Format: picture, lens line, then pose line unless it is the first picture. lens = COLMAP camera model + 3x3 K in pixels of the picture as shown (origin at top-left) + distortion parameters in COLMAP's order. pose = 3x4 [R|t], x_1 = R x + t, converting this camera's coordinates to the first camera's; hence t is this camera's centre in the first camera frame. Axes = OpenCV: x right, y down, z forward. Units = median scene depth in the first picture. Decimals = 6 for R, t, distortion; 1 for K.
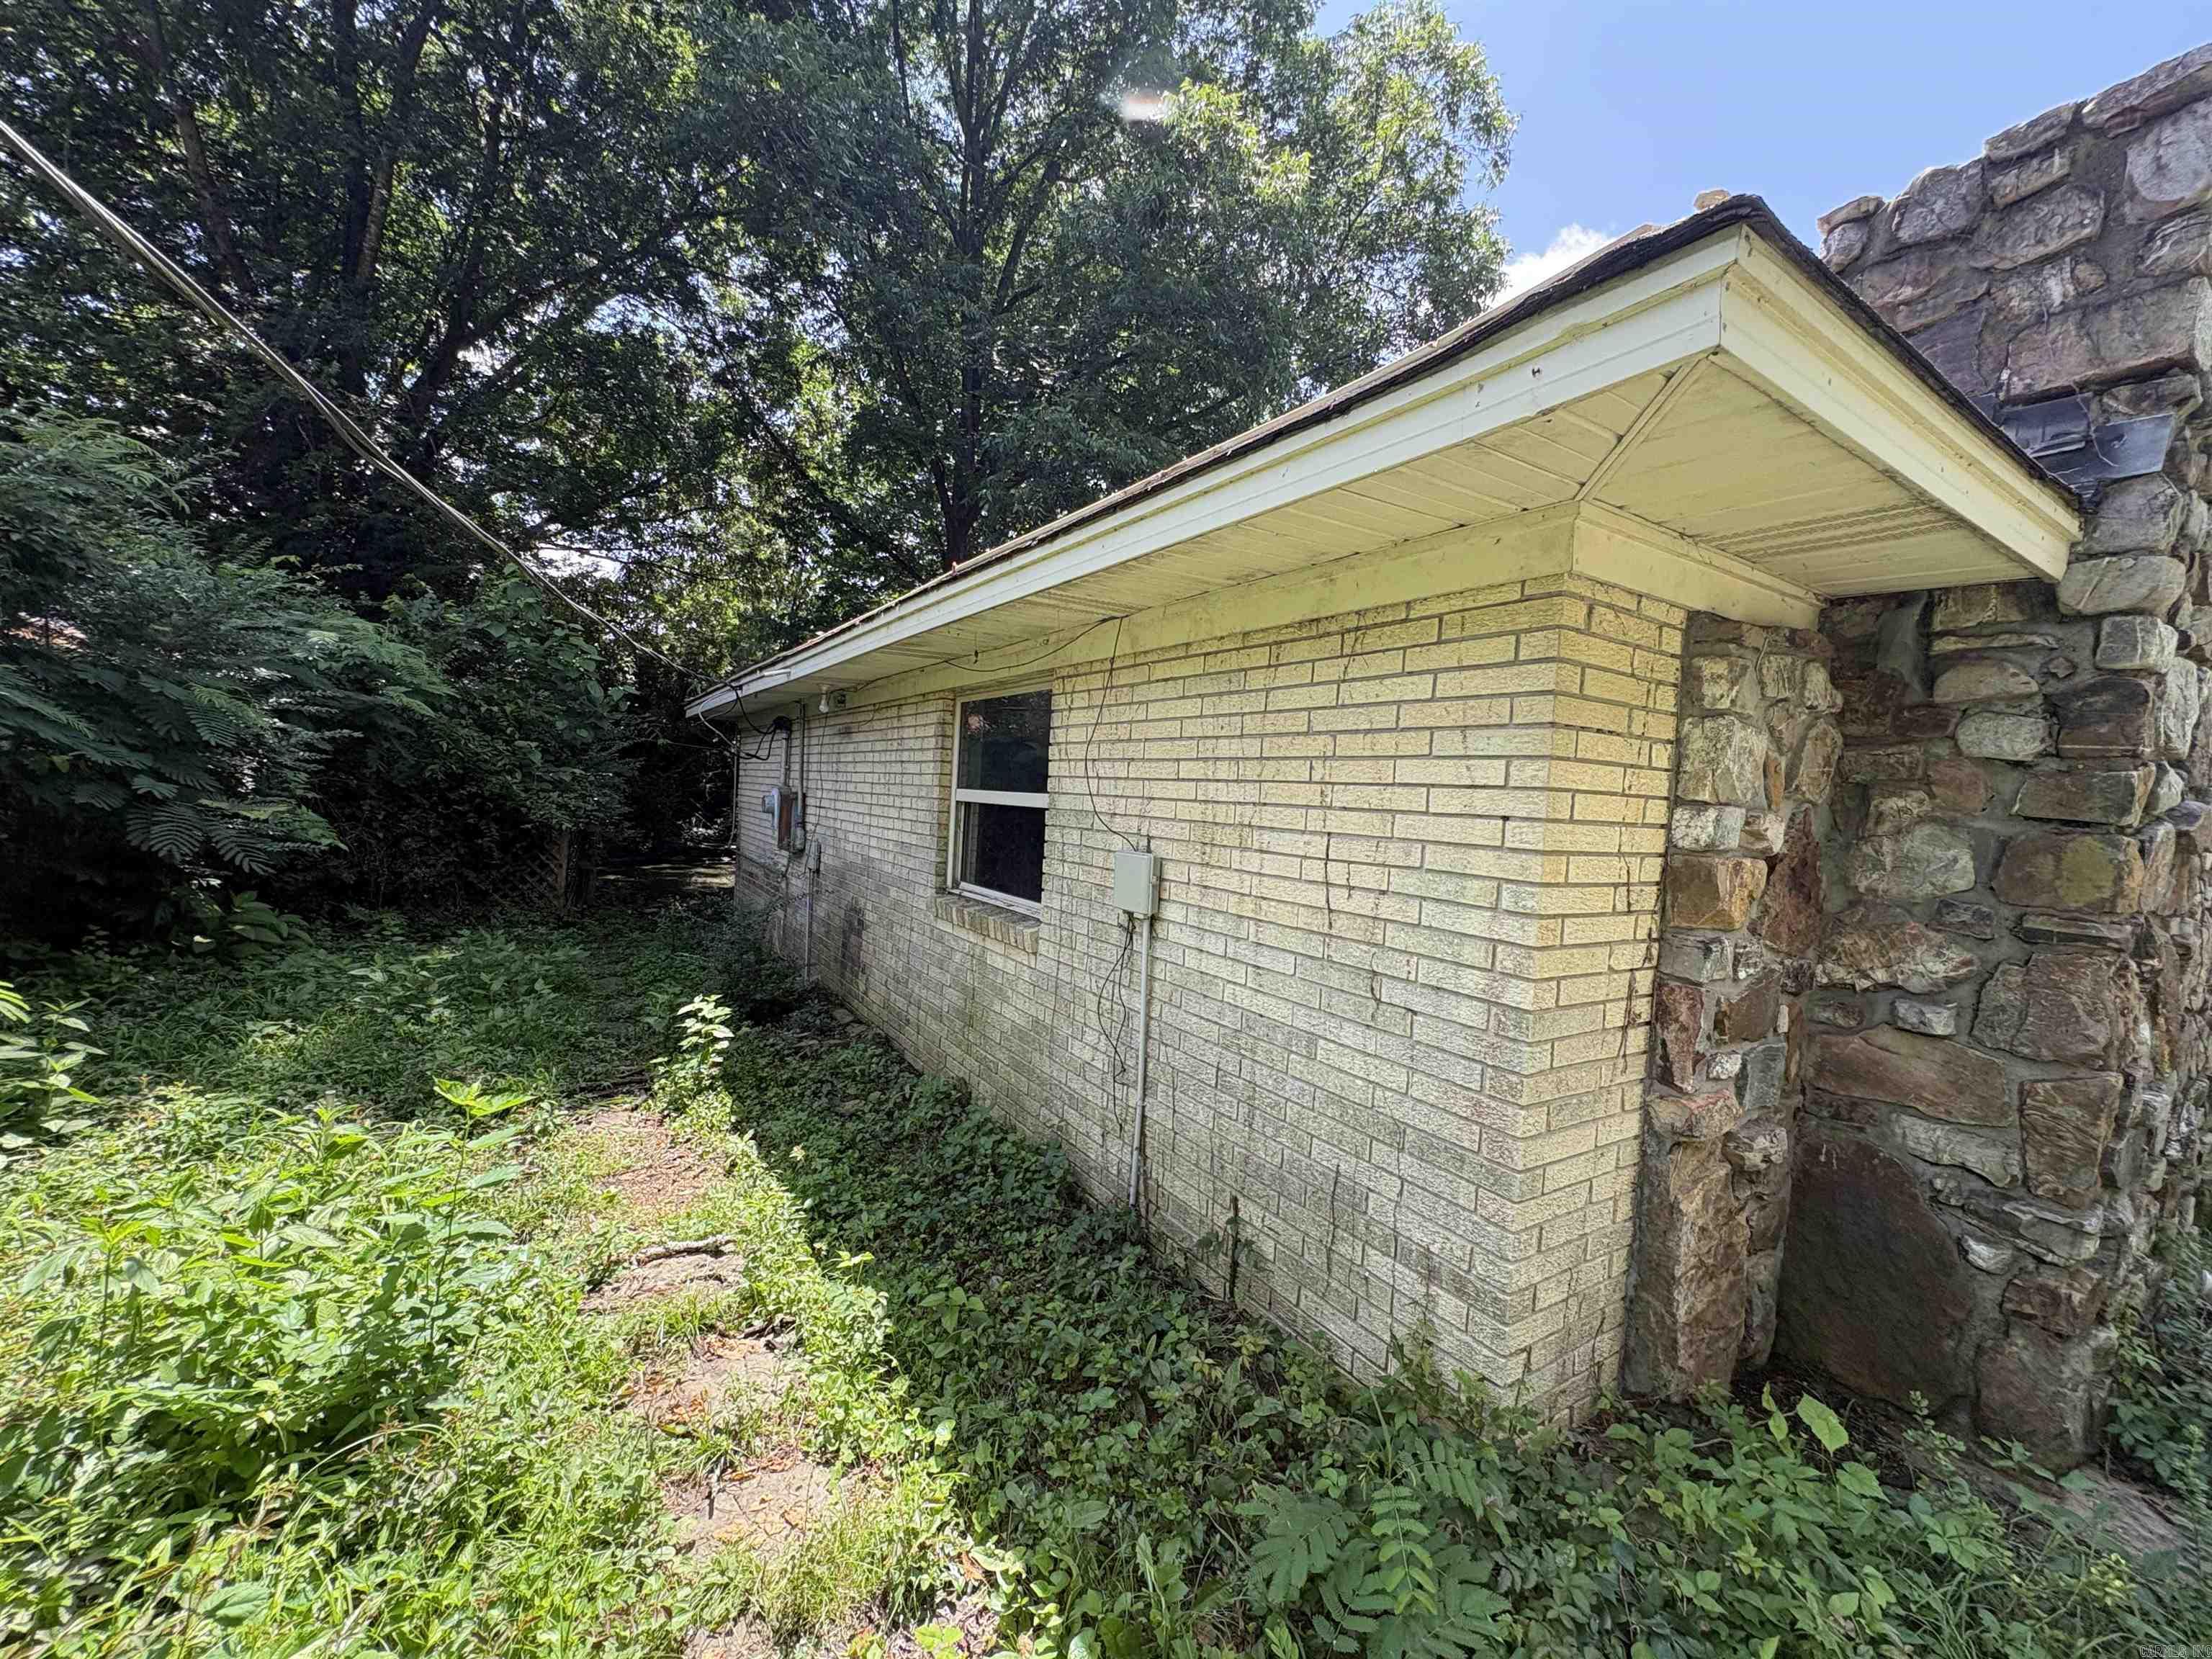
lens RADIAL K [[884.0, 0, 1104.1], [0, 884.0, 829.0], [0, 0, 1]] dist [0.002121, 0.000212]
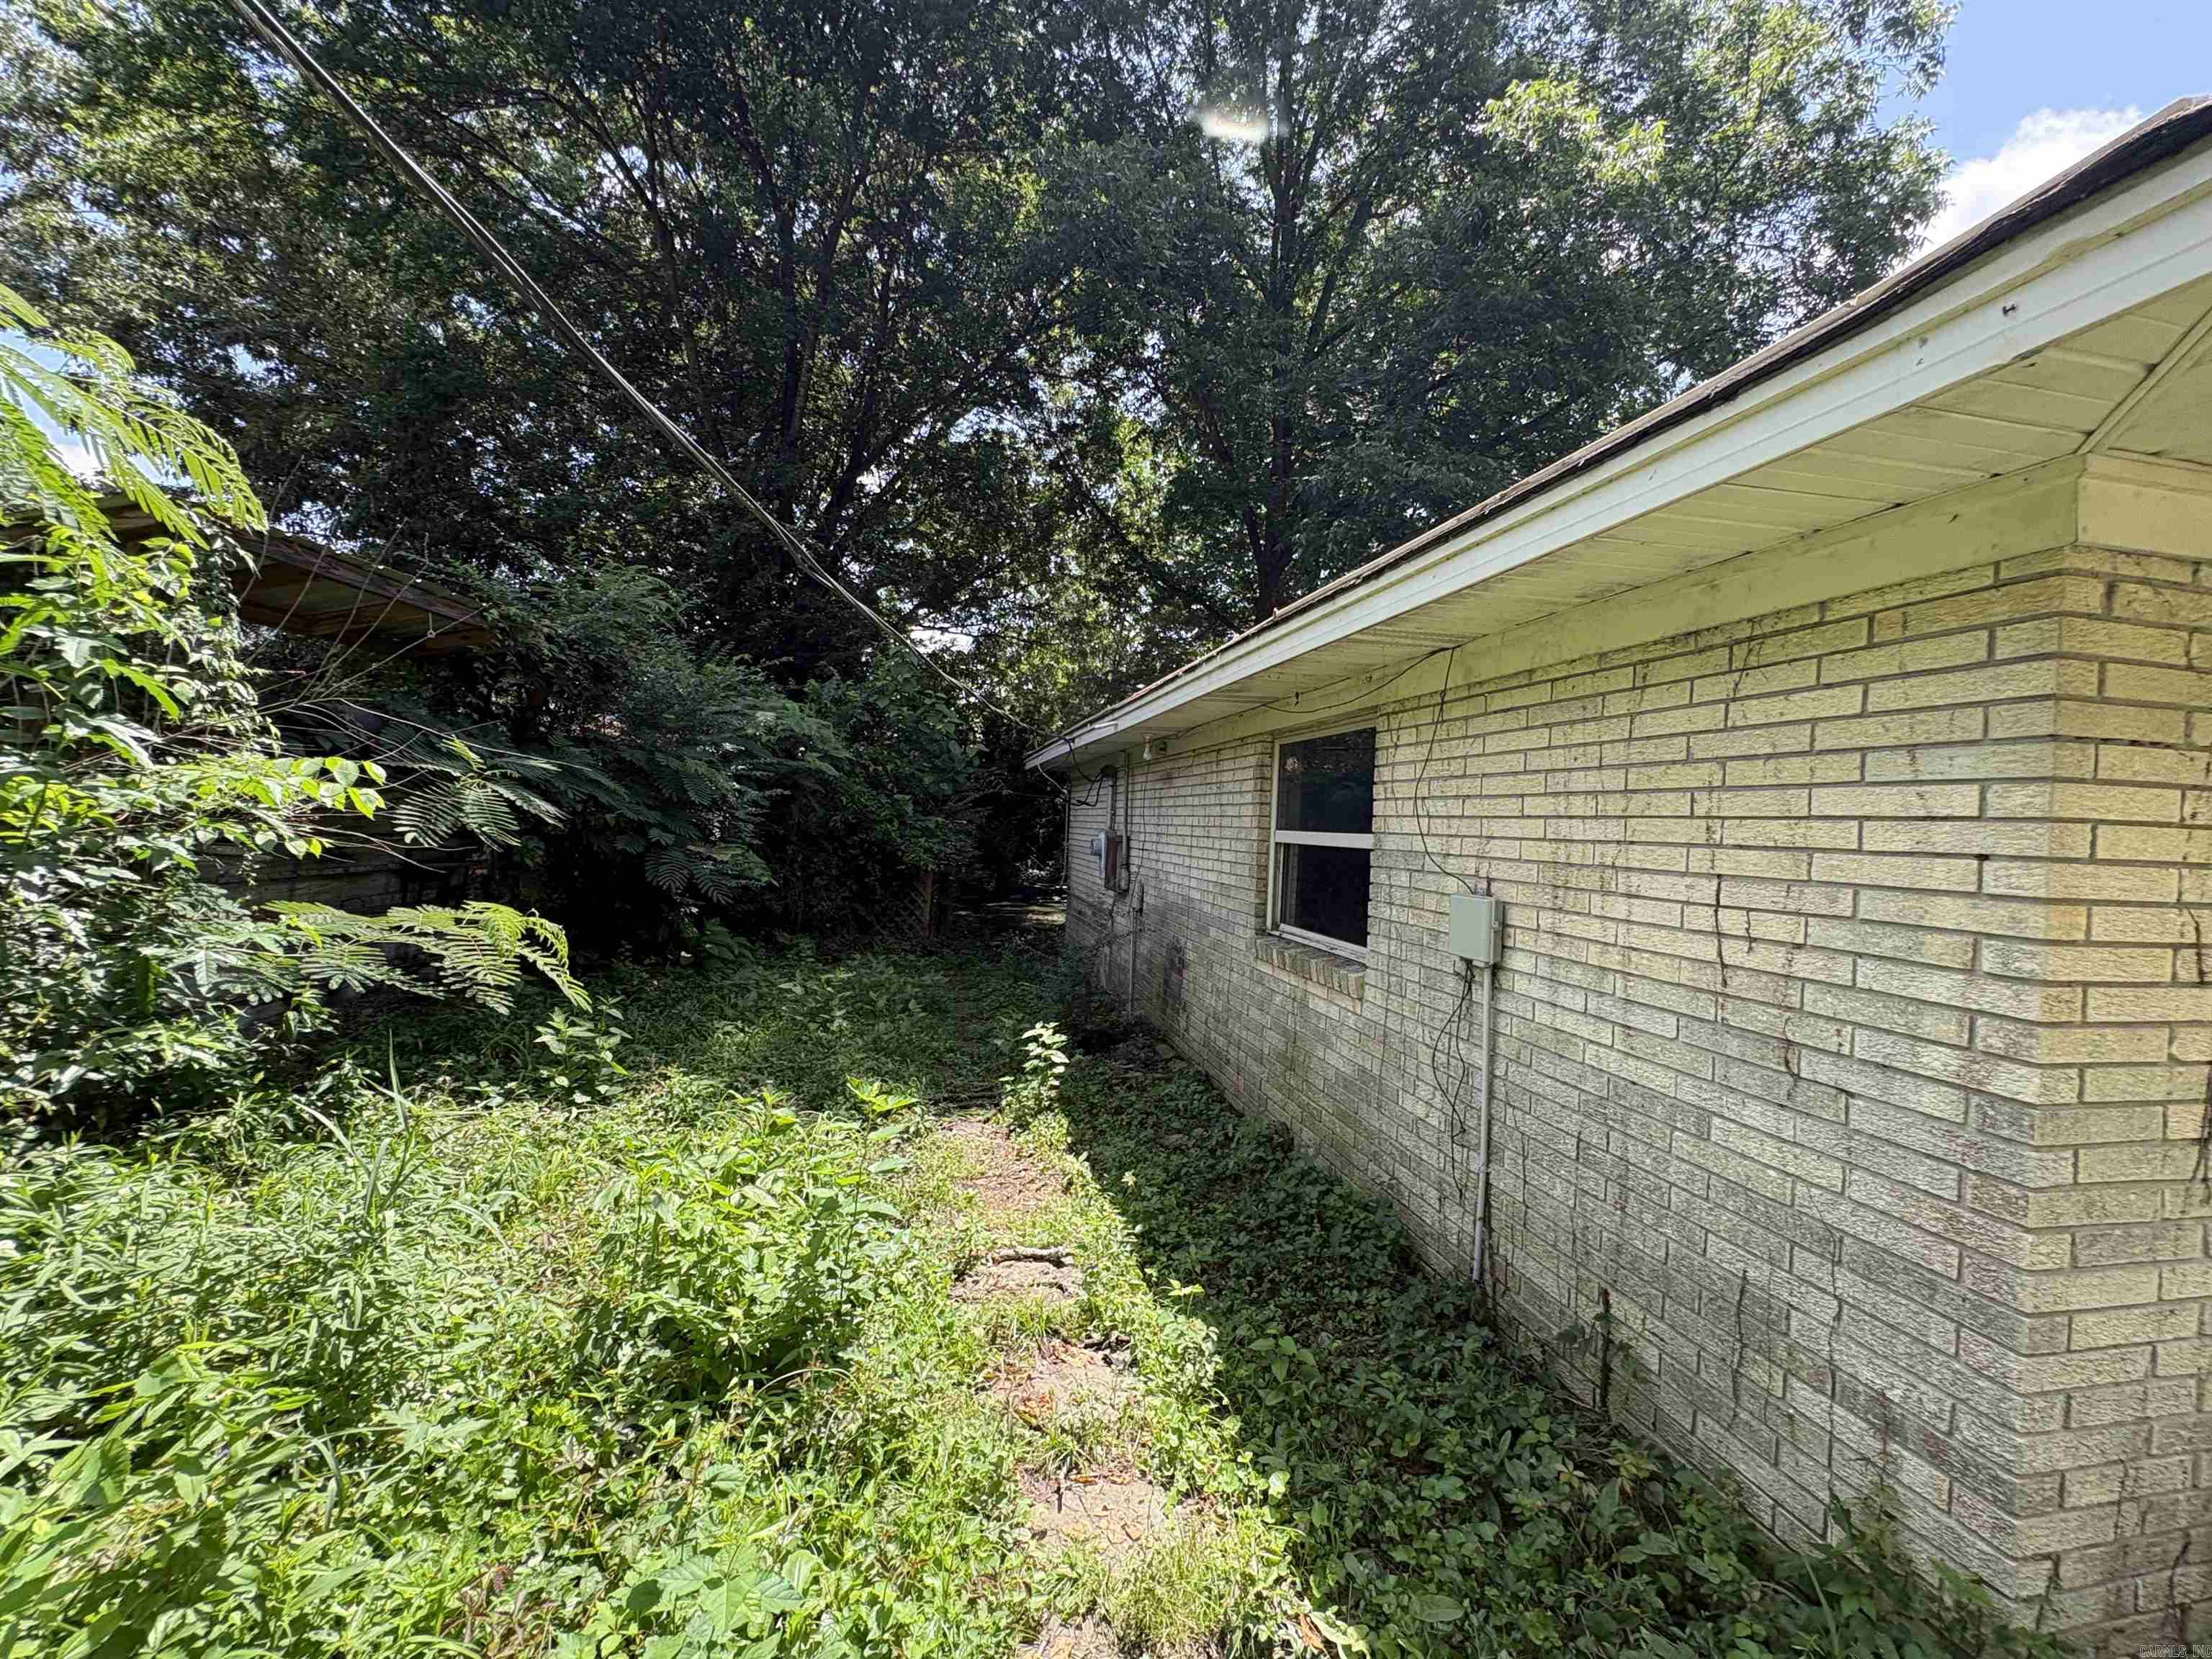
lens RADIAL K [[884.7, 0, 1100.8], [0, 884.7, 826.9], [0, 0, 1]] dist [0.001388, 0.000650]
pose [[0.938741, -0.013483, -0.344360, -0.014809], [-0.003861, 0.998760, -0.049633, 0.002771], [0.344602, 0.047922, 0.937525, -0.022003]]
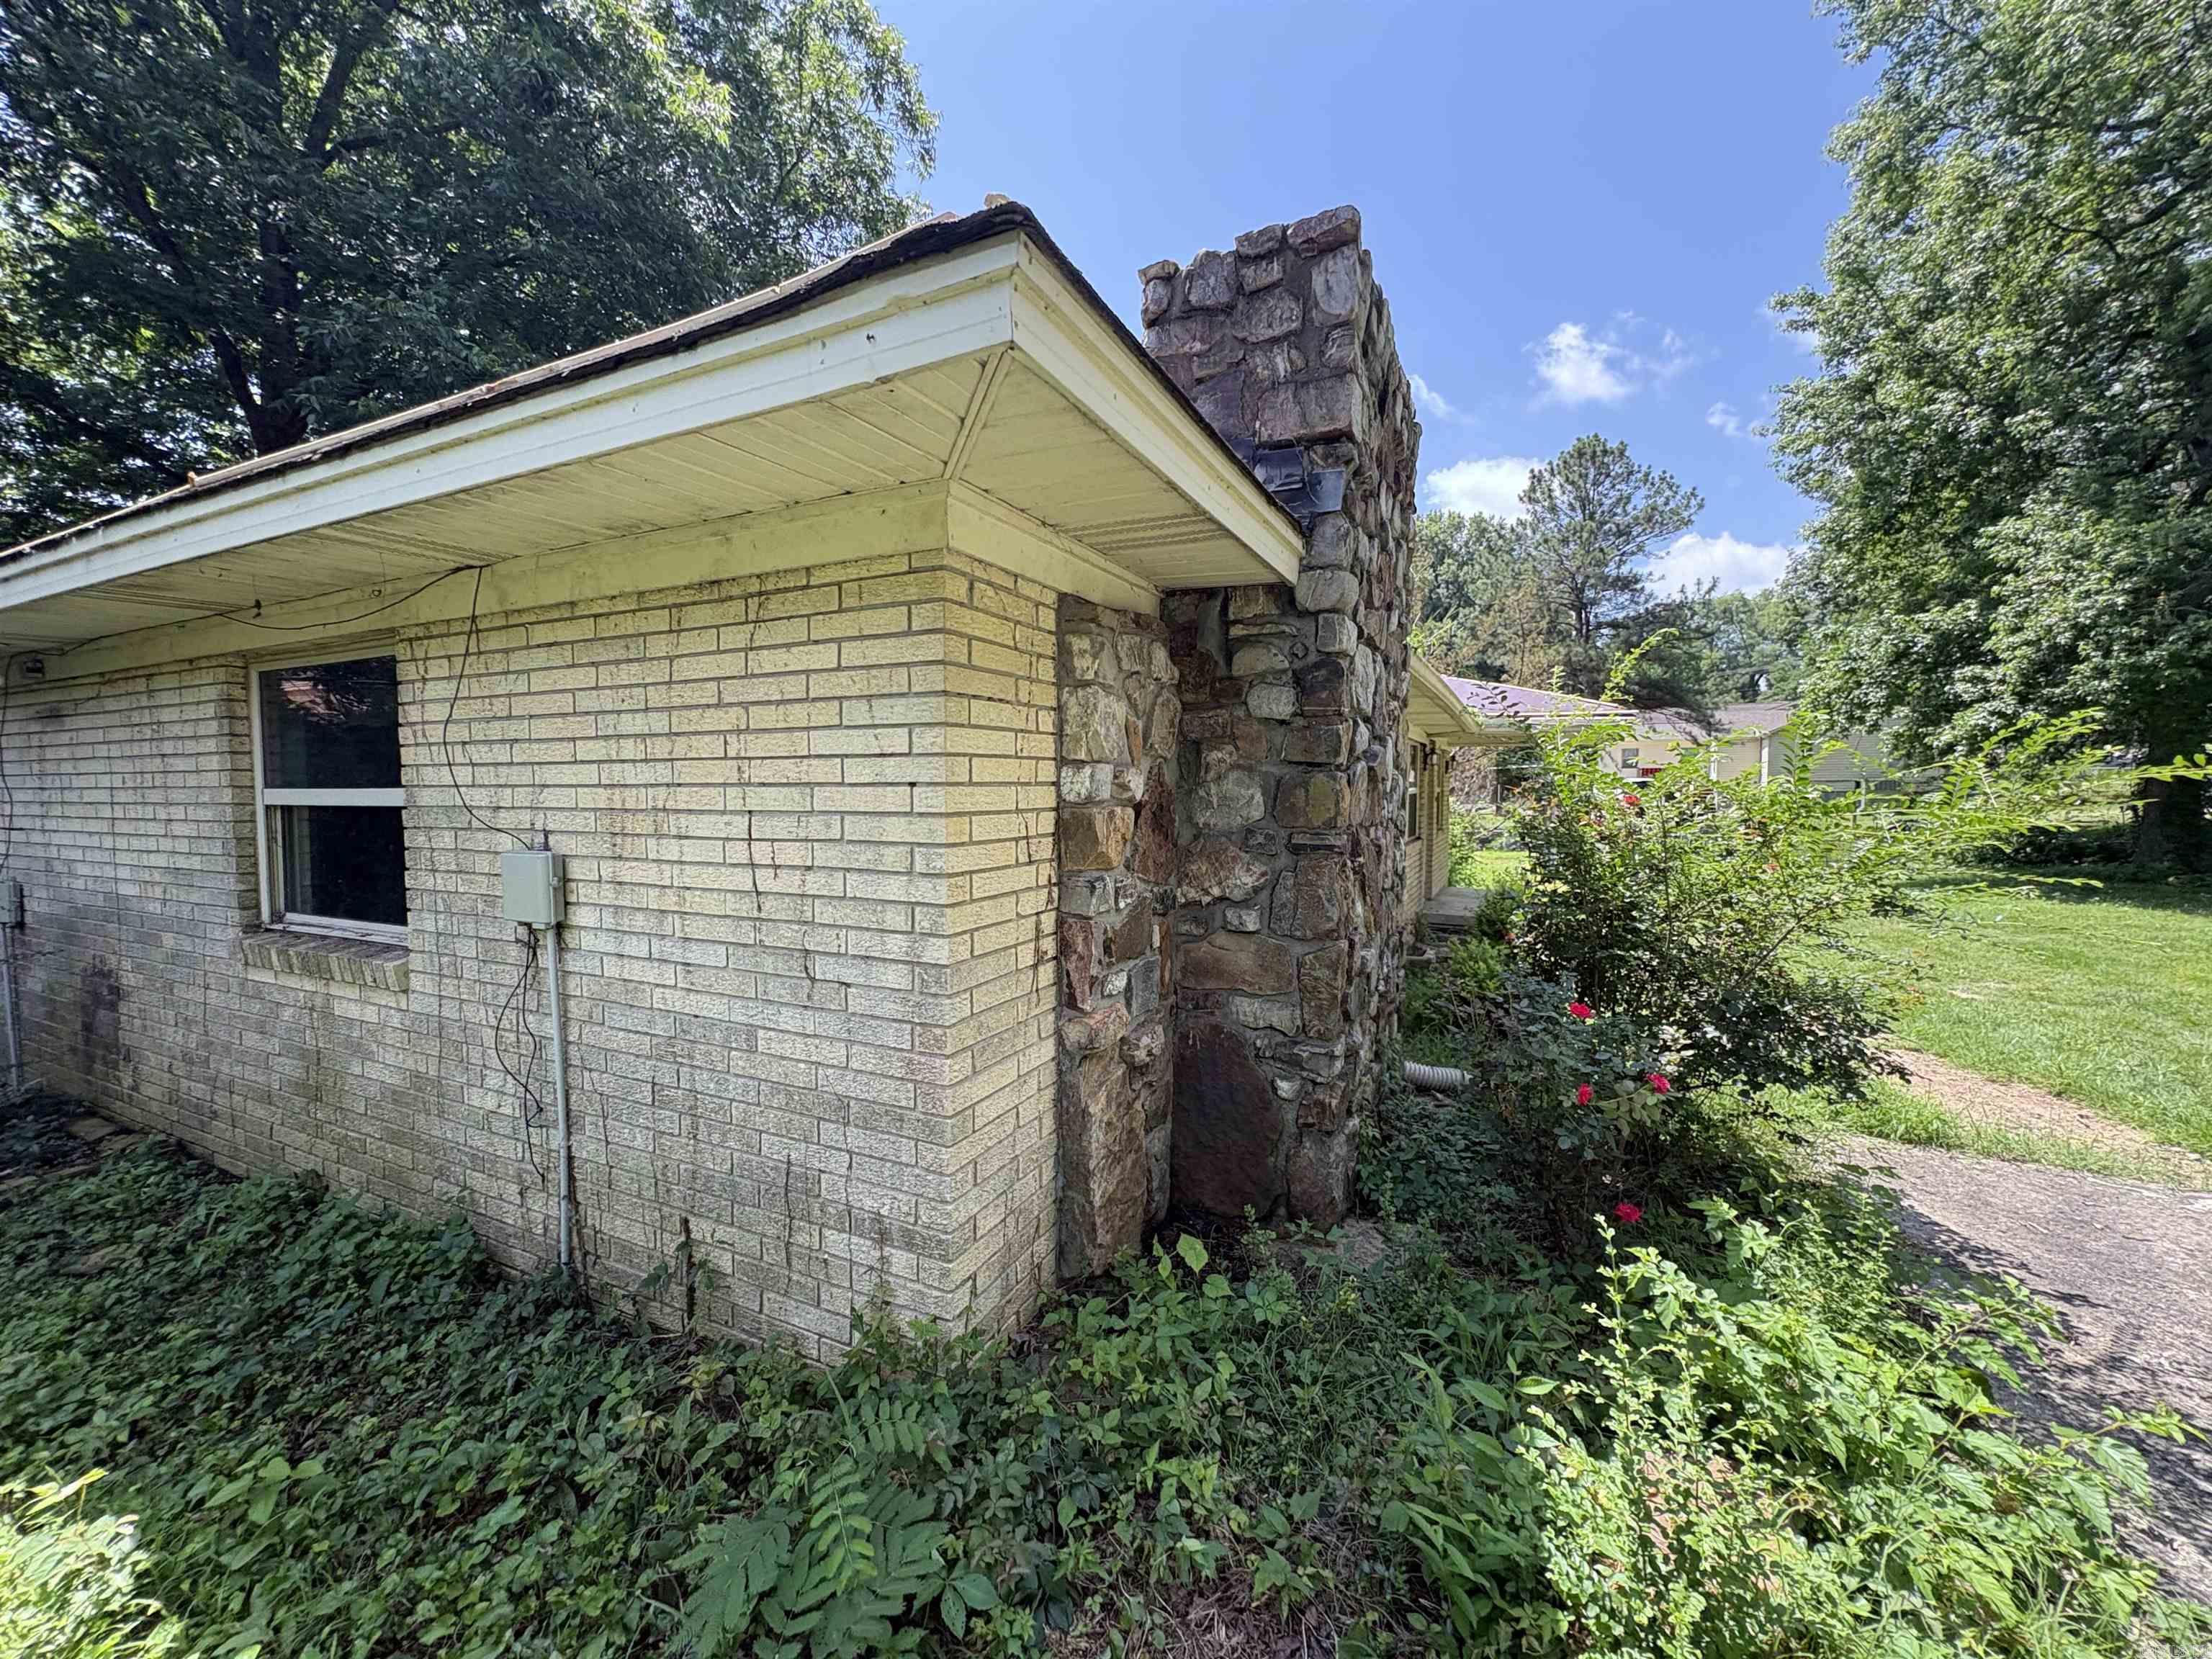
lens RADIAL K [[880.1, 0, 1106.0], [0, 880.1, 829.5], [0, 0, 1]] dist [0.003522, 0.000450]
pose [[0.849894, -0.084439, 0.520144, 0.090706], [0.070472, 0.996424, 0.046608, 0.007098], [-0.522219, -0.002956, 0.852806, 0.004264]]
